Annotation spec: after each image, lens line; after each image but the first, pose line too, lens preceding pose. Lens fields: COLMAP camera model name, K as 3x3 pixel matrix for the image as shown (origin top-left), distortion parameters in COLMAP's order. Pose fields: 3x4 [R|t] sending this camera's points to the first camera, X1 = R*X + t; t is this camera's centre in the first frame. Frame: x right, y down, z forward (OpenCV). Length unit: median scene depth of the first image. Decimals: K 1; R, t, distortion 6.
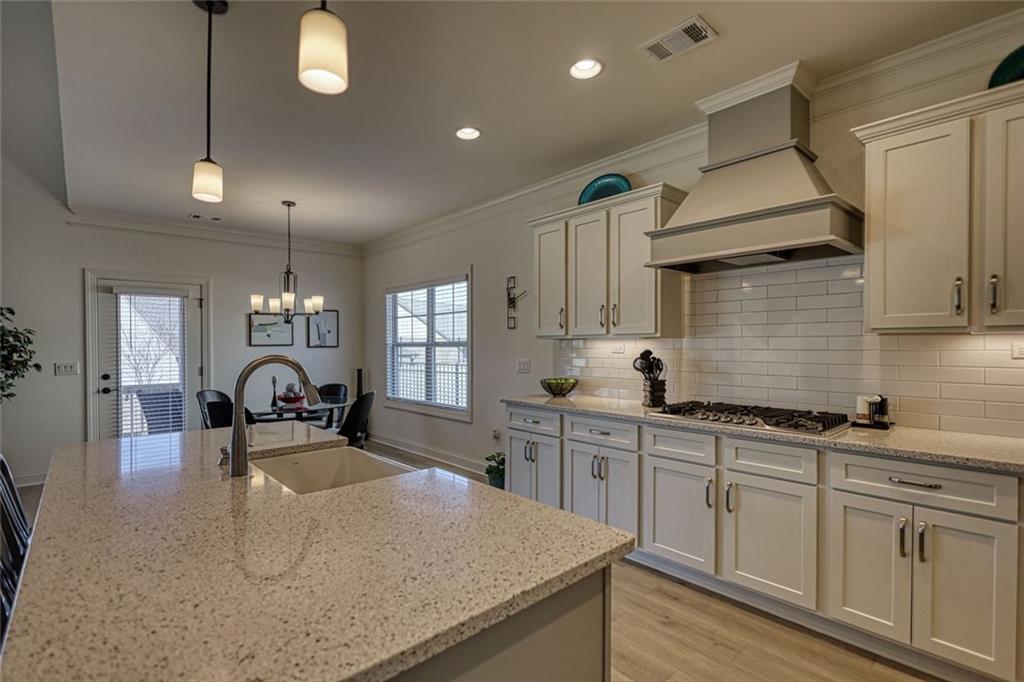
lens RADIAL K [[475.8, 0, 518.7], [0, 475.8, 344.2], [0, 0, 1]] dist [0.028447, 0.000264]
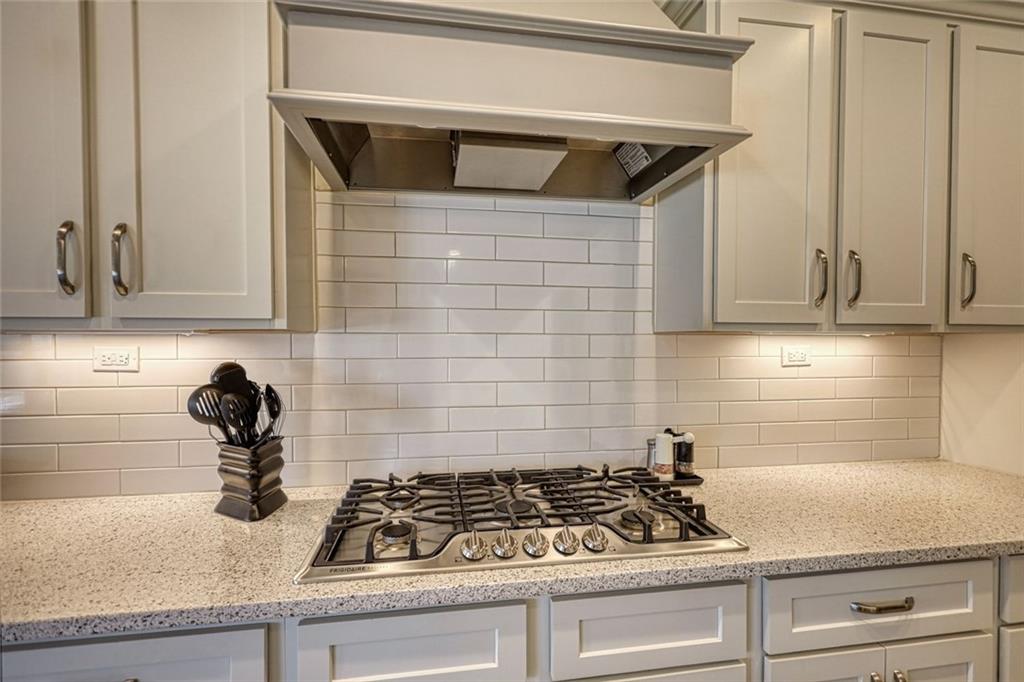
lens RADIAL K [[448.7, 0, 498.7], [0, 448.7, 359.0], [0, 0, 1]] dist [-0.054006, 0.017409]
pose [[0.554048, -0.033680, 0.831803, 0.100170], [-0.004636, 0.999041, 0.043540, -0.007789], [-0.832472, -0.027980, 0.553361, 0.642769]]
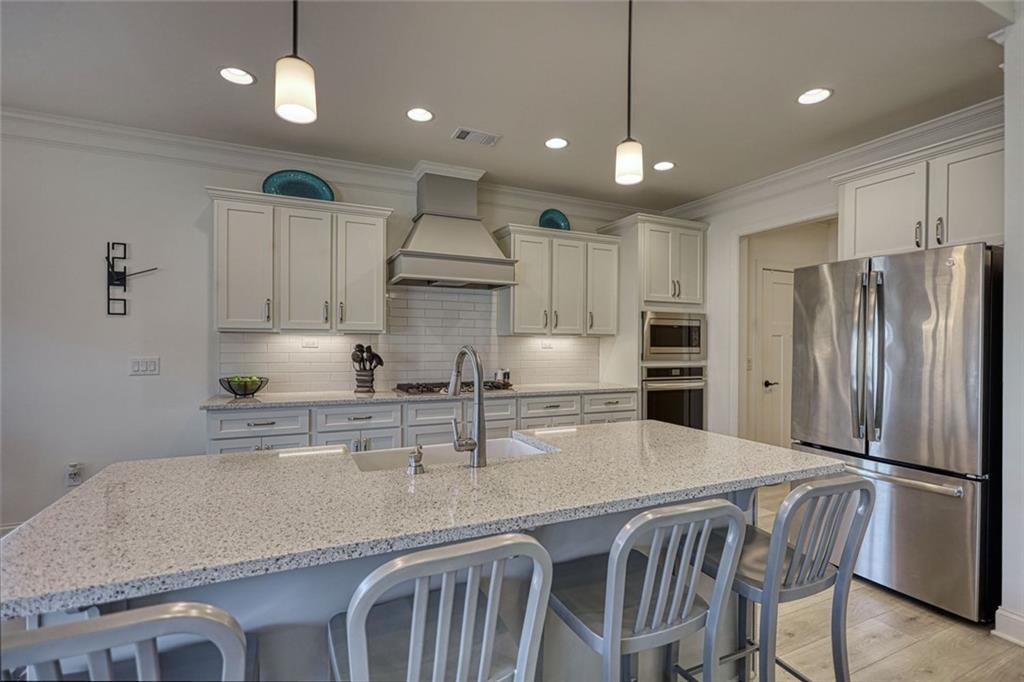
lens RADIAL K [[468.6, 0, 509.3], [0, 468.6, 350.2], [0, 0, 1]] dist [0.000907, 0.000202]
pose [[0.303441, -0.007096, 0.952824, -0.718394], [-0.008523, 0.999912, 0.010161, 0.011502], [-0.952812, -0.011204, 0.303354, 0.317147]]
